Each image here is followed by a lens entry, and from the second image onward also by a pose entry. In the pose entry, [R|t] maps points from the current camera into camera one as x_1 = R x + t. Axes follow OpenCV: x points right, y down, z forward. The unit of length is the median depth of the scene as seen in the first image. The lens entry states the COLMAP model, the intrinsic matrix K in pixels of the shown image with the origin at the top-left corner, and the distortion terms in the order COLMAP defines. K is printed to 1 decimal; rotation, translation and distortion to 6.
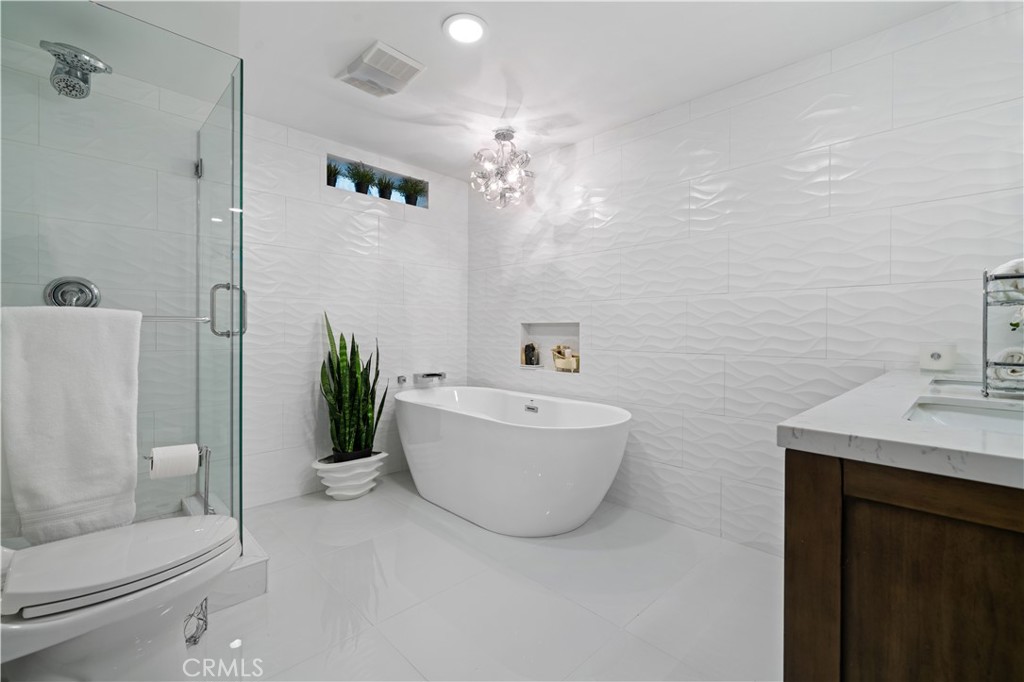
lens RADIAL K [[441.6, 0, 511.4], [0, 441.6, 335.9], [0, 0, 1]] dist [0.002427, 0.000004]
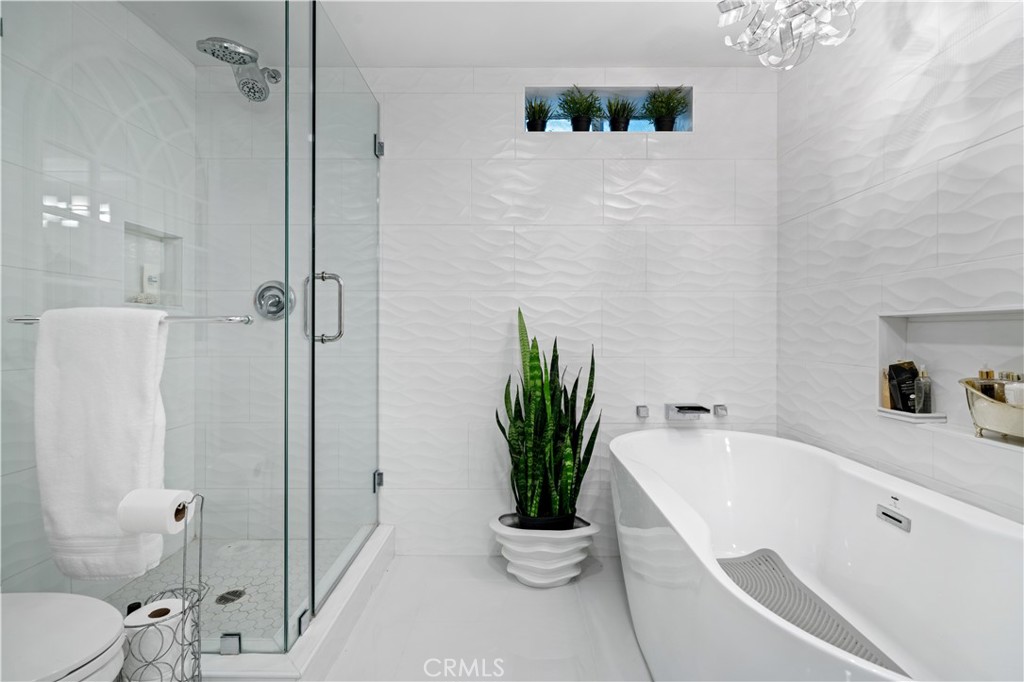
lens RADIAL K [[479.7, 0, 512.6], [0, 479.7, 332.6], [0, 0, 1]] dist [0.001882, 0.000755]
pose [[0.708348, -0.004907, -0.705846, 0.108308], [-0.005388, 0.999909, -0.012358, -0.003901], [0.705843, 0.012557, 0.708257, 0.402368]]
